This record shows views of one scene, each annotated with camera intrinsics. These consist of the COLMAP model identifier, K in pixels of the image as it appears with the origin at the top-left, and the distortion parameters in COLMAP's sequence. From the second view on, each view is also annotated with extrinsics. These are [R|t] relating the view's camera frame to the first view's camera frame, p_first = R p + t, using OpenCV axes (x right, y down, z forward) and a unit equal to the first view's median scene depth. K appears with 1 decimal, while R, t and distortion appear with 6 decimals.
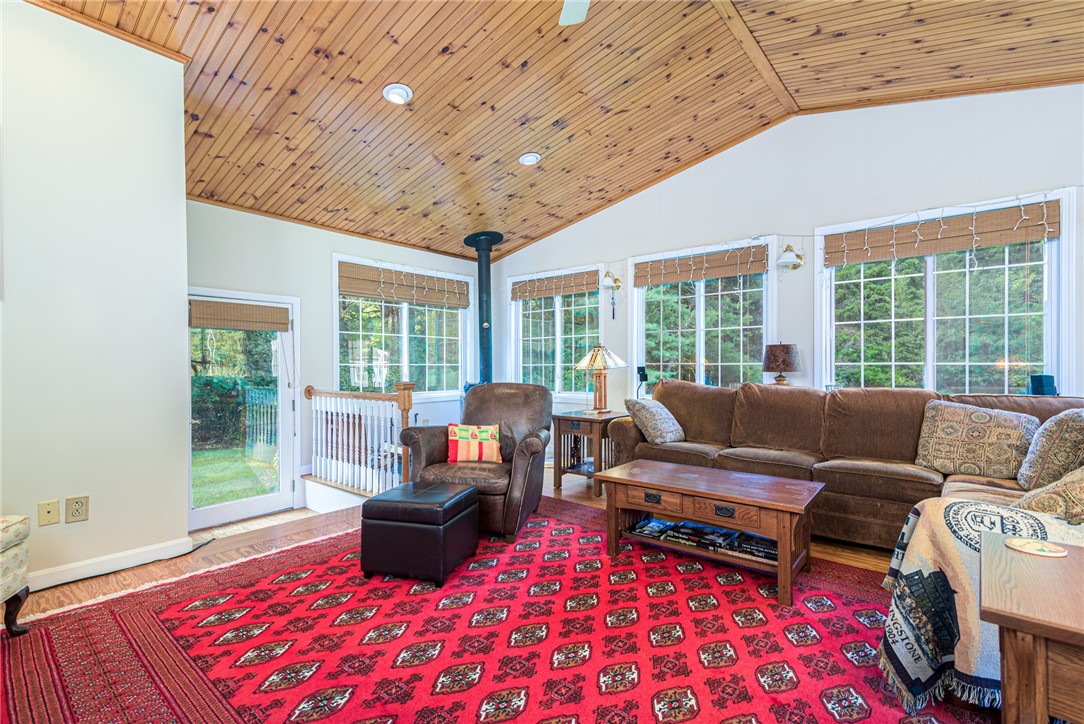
lens RADIAL K [[486.0, 0, 550.5], [0, 486.0, 362.4], [0, 0, 1]] dist [0.019332, 0.000080]
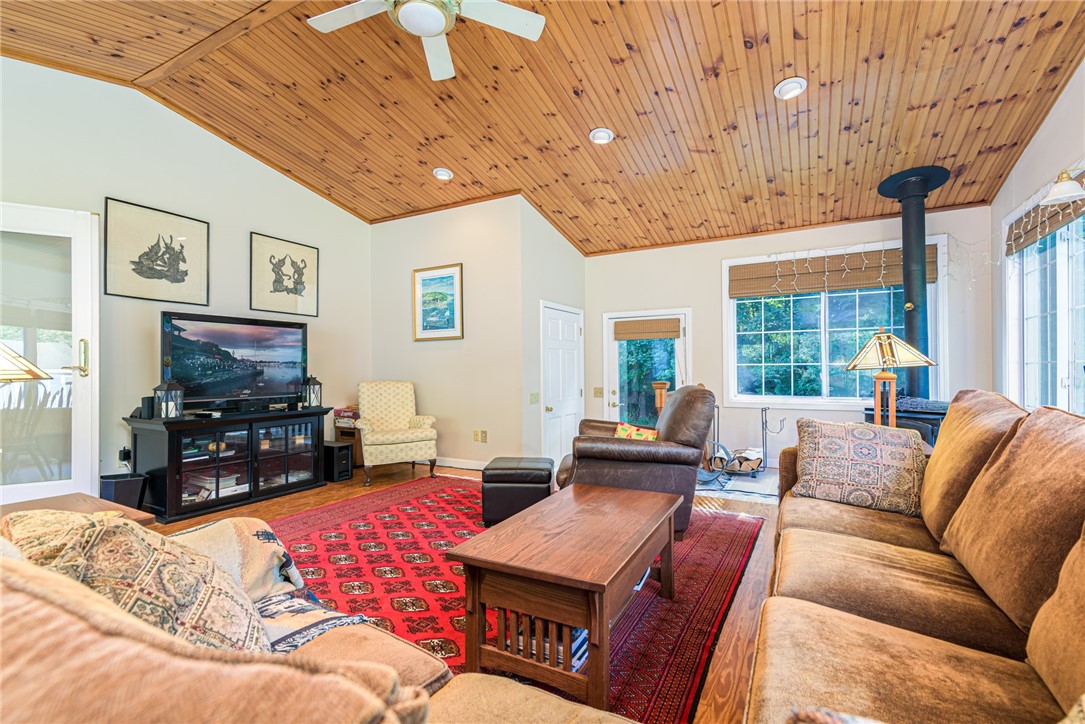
lens RADIAL K [[490.8, 0, 549.9], [0, 490.8, 365.4], [0, 0, 1]] dist [0.016201, -0.000346]
pose [[0.195543, -0.004553, -0.980685, 0.603435], [0.014070, 0.999899, -0.001837, 0.003106], [0.980594, -0.013439, 0.195587, 0.466168]]
